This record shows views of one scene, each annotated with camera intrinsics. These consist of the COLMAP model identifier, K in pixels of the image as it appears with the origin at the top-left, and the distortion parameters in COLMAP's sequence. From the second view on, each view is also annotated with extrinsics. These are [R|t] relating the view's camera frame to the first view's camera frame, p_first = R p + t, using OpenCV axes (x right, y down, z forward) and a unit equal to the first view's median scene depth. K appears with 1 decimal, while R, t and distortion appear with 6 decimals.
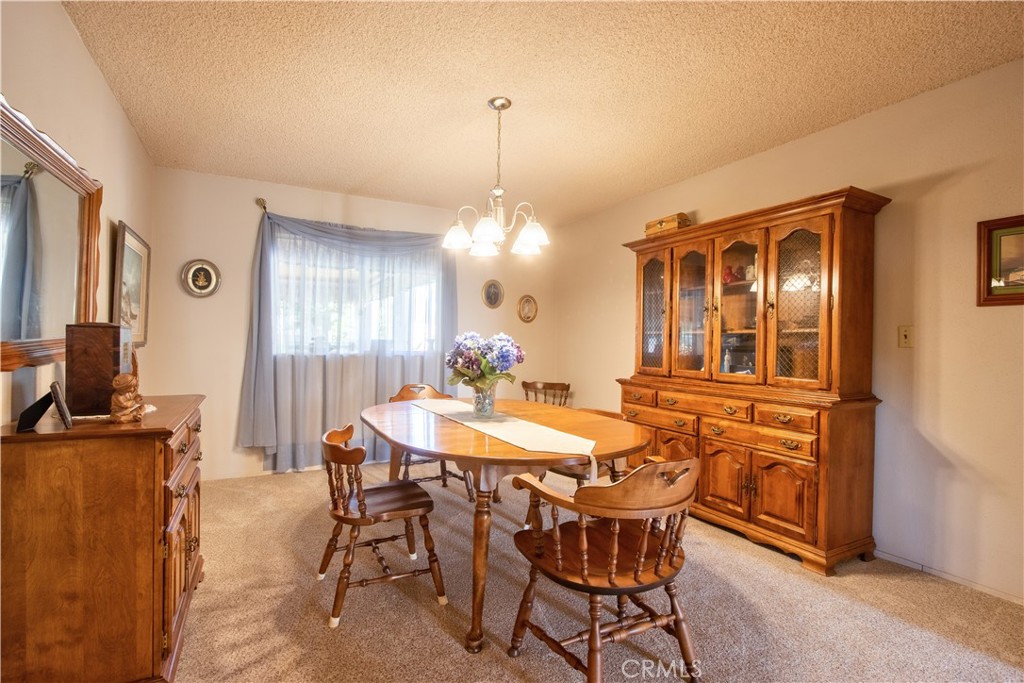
lens RADIAL K [[476.5, 0, 507.9], [0, 476.5, 343.6], [0, 0, 1]] dist [-0.016228, 0.000807]
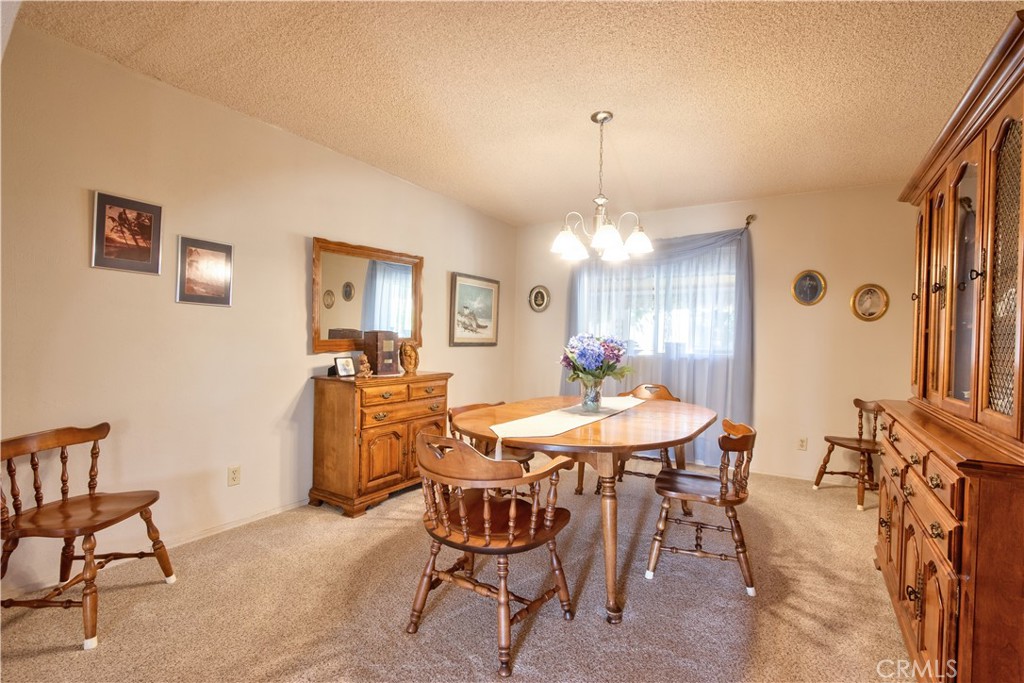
lens RADIAL K [[476.5, 0, 507.9], [0, 476.5, 343.6], [0, 0, 1]] dist [-0.016228, 0.000807]
pose [[0.482499, 0.006551, -0.875872, 0.568516], [-0.018392, 0.999827, -0.002654, 0.003497], [0.875703, 0.017390, 0.482536, 0.224819]]
